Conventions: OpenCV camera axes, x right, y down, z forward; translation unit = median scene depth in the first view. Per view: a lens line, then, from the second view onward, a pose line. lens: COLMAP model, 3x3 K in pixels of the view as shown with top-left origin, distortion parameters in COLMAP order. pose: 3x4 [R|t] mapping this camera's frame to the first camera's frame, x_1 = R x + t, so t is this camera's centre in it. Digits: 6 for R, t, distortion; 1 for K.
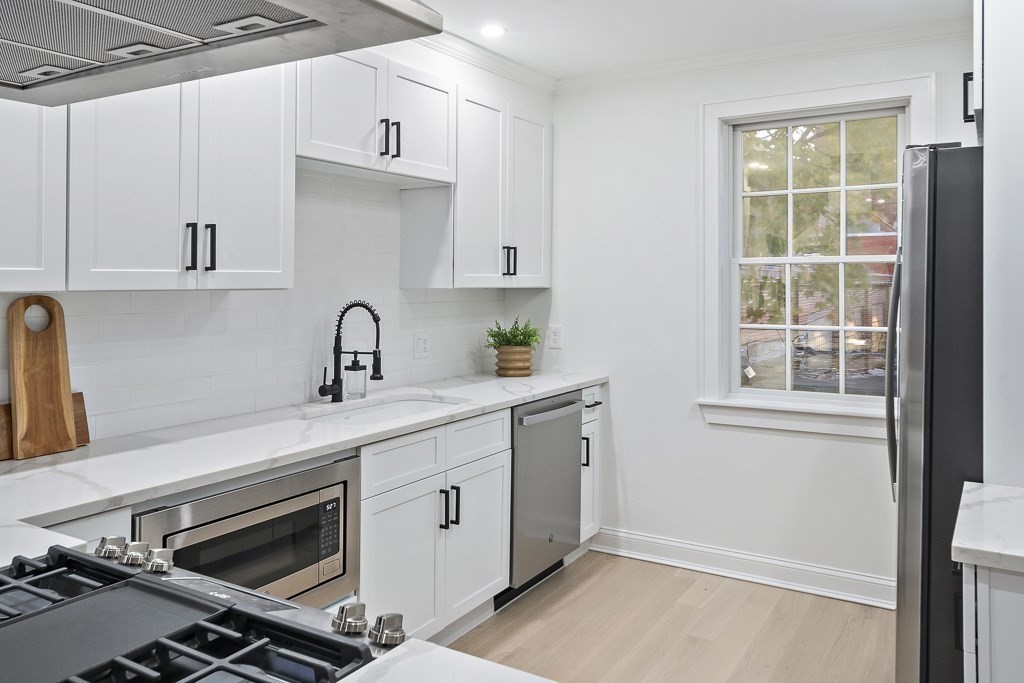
lens RADIAL K [[788.2, 0, 512.8], [0, 788.2, 298.3], [0, 0, 1]] dist [0.000742, 0.001404]
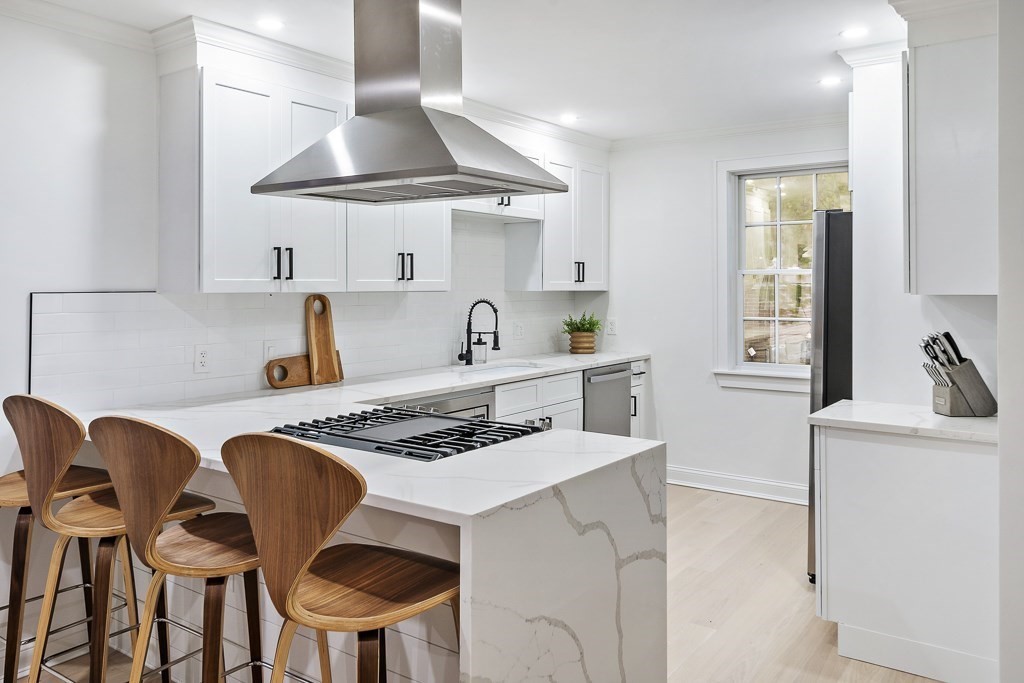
lens RADIAL K [[778.0, 0, 514.6], [0, 778.0, 278.2], [0, 0, 1]] dist [-0.004372, 0.000780]
pose [[0.997646, -0.000803, -0.068574, -0.027561], [-0.001305, 0.999528, -0.030685, 0.008118], [0.068566, 0.030702, 0.997174, -0.455546]]
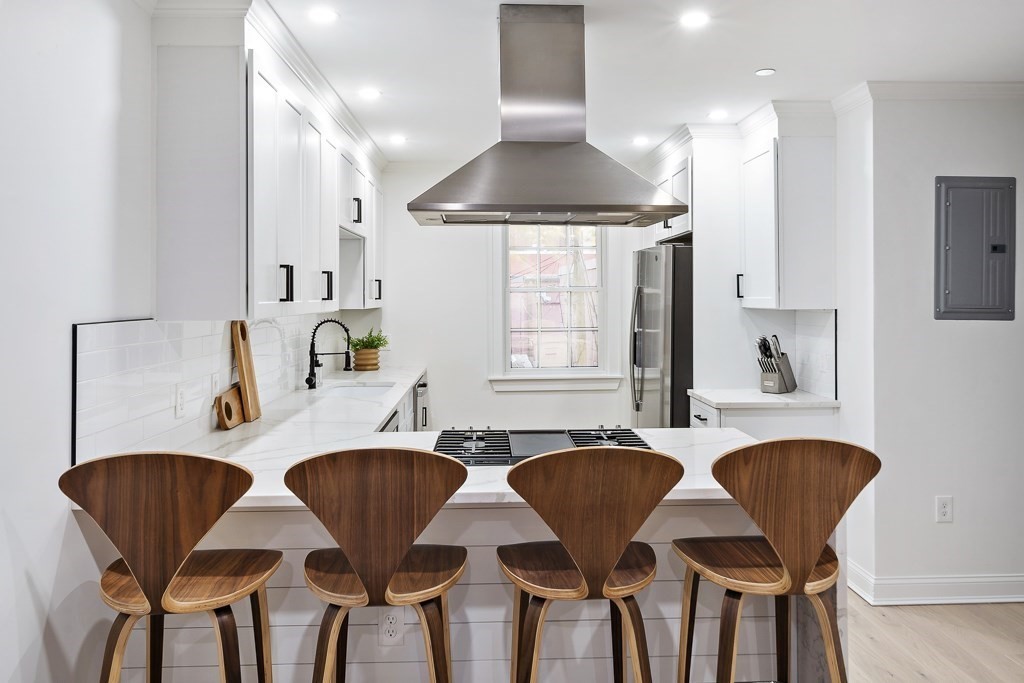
lens RADIAL K [[769.9, 0, 516.5], [0, 769.9, 297.0], [0, 0, 1]] dist [-0.004351, 0.000364]
pose [[0.831027, -0.004727, 0.556212, -0.629307], [0.017135, 0.999707, -0.017105, -0.005788], [-0.555968, 0.023746, 0.830864, -0.350980]]
